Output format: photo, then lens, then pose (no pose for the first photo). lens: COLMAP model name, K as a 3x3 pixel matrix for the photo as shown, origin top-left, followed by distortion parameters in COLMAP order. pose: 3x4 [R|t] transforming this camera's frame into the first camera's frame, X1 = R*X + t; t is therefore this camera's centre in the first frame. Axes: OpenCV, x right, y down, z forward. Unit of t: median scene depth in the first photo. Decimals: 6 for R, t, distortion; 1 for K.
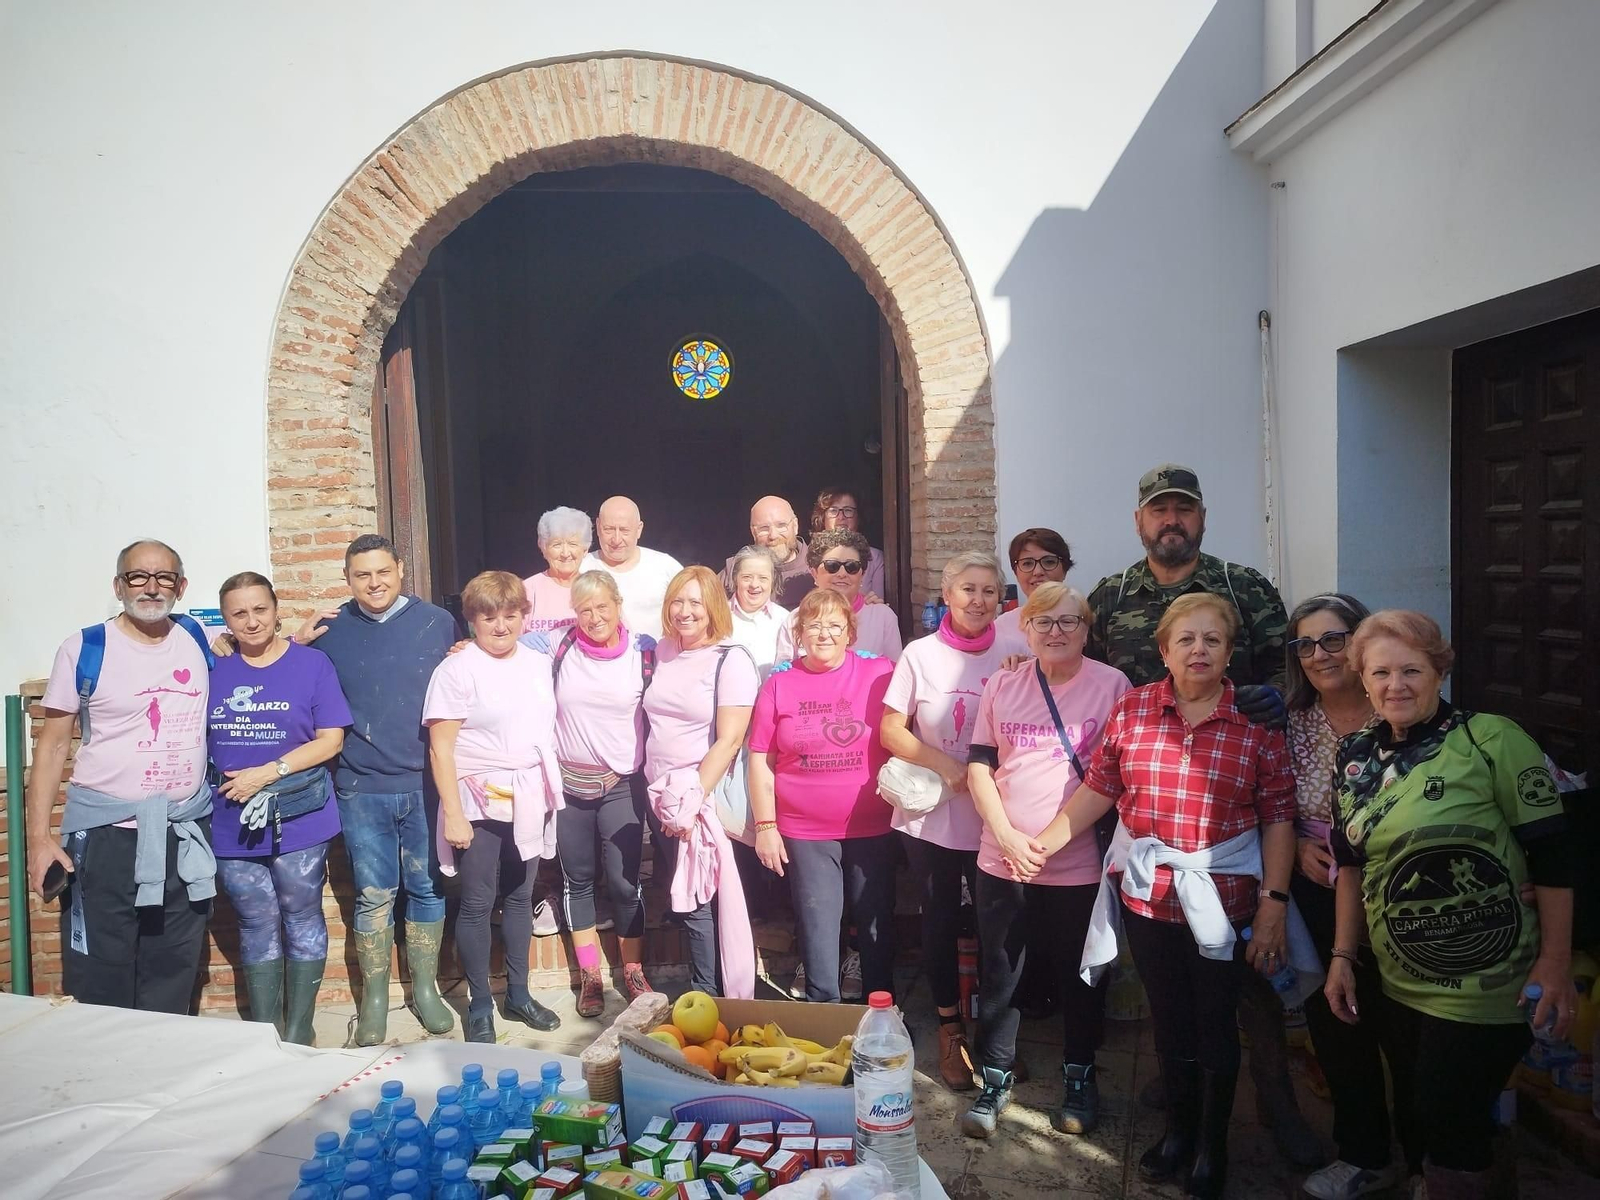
lens RADIAL K [[1105.9, 0, 827.1], [0, 1105.9, 567.1], [0, 0, 1]] dist [0.013729, -0.031605]
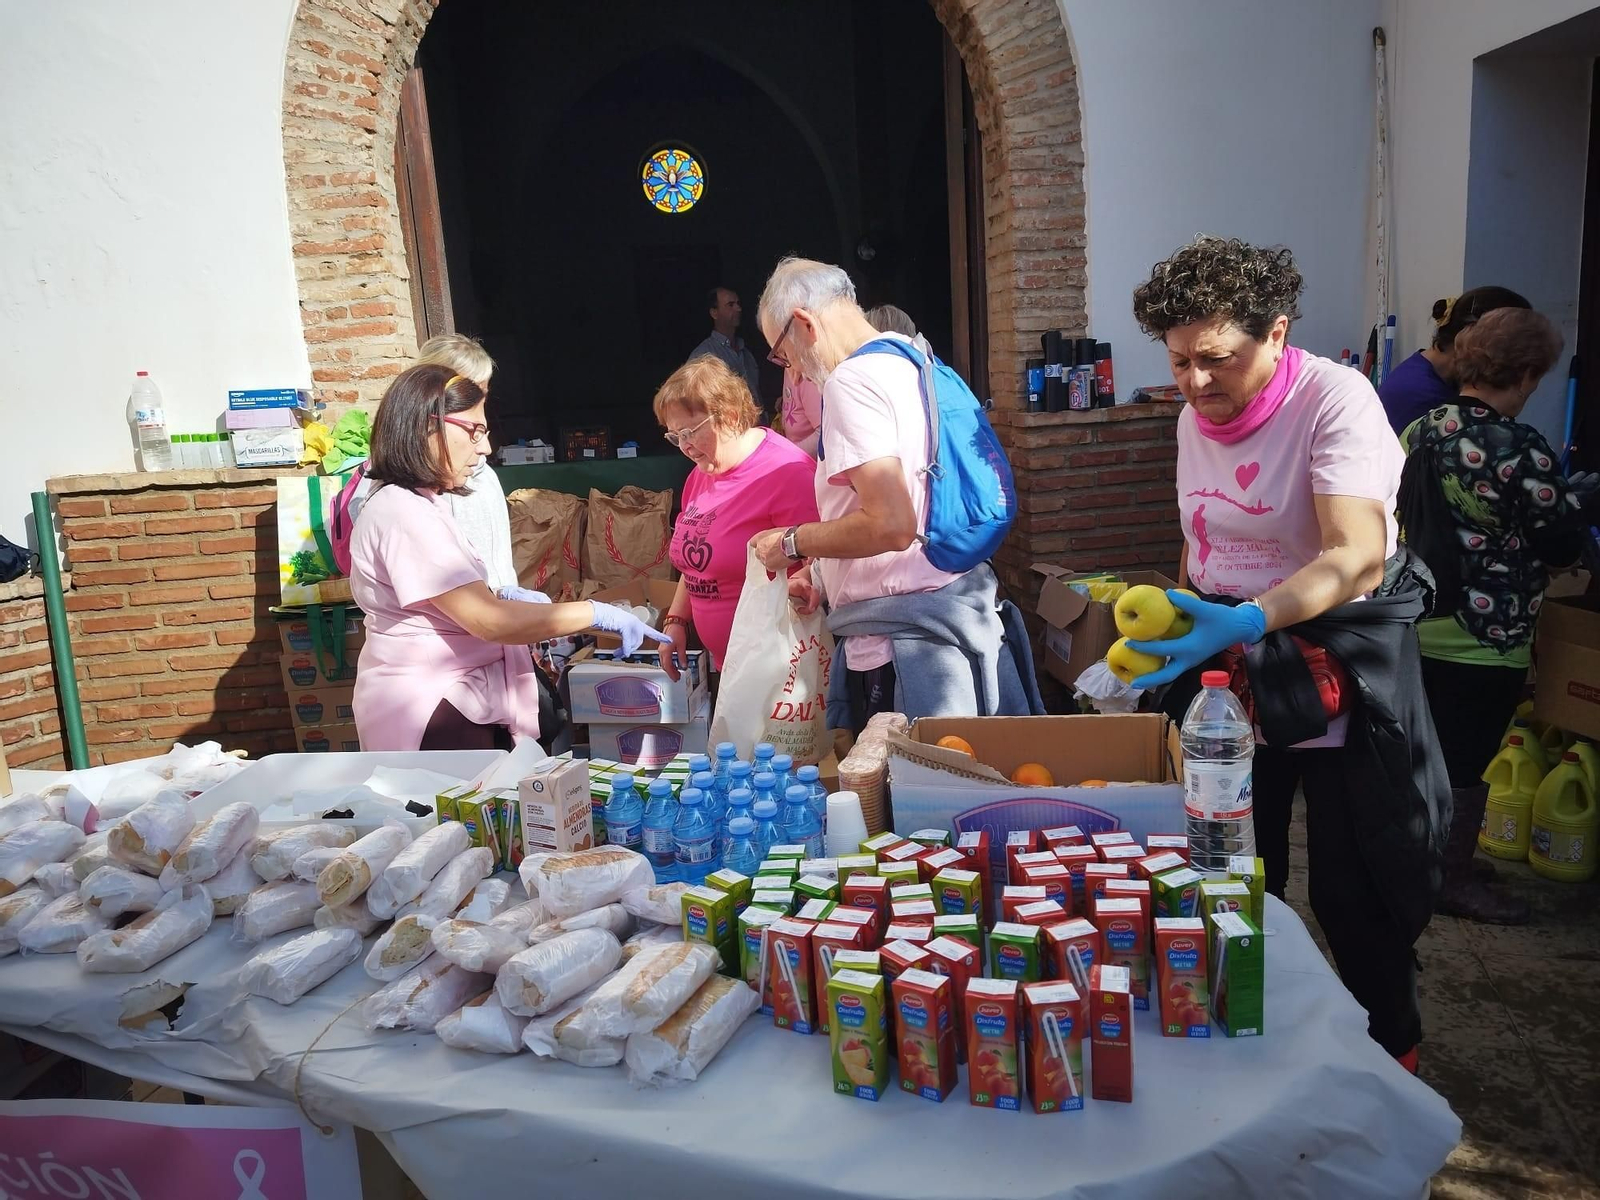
lens RADIAL K [[1105.9, 0, 827.1], [0, 1105.9, 567.1], [0, 0, 1]] dist [0.013729, -0.031605]
pose [[0.998526, -0.041380, 0.035121, -0.114453], [0.035954, 0.989053, 0.143113, 0.064968], [-0.040658, -0.141639, 0.989083, 0.060281]]
